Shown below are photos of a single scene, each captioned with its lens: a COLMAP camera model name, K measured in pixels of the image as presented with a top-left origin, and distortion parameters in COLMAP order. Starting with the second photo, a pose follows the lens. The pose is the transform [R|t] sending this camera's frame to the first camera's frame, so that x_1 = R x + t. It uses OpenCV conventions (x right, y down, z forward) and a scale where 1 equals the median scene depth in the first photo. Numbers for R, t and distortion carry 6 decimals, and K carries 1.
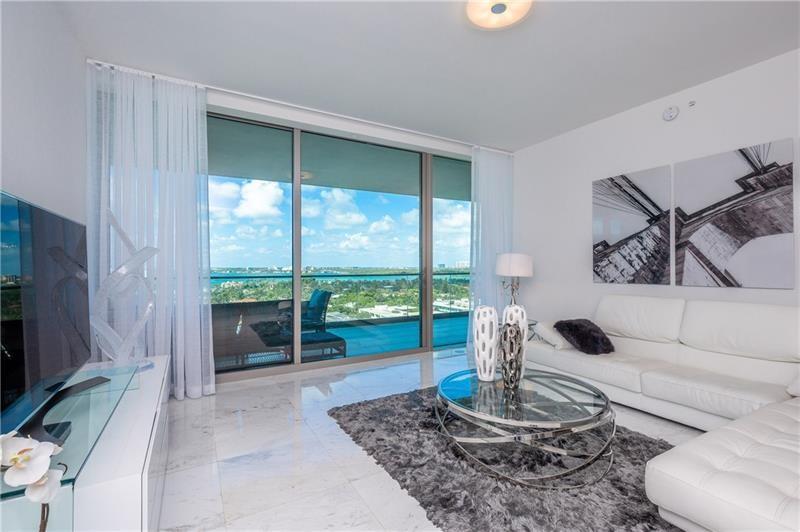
lens RADIAL K [[358.8, 0, 400.3], [0, 358.8, 265.1], [0, 0, 1]] dist [0.017387, -0.000514]
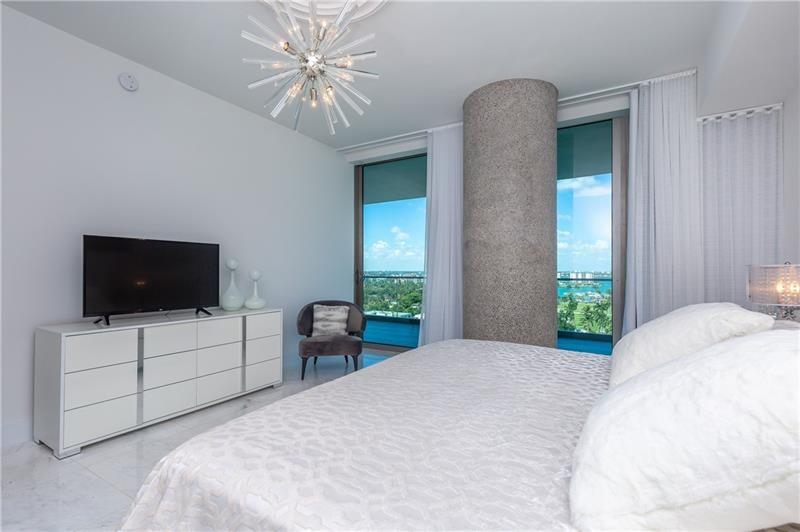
lens RADIAL K [[358.8, 0, 403.1], [0, 358.8, 265.8], [0, 0, 1]] dist [0.017387, -0.000514]
pose [[0.487883, -0.010645, -0.872844, 1.804422], [0.003230, 0.999941, -0.010390, 0.004574], [0.872903, 0.002250, 0.487888, 0.973559]]
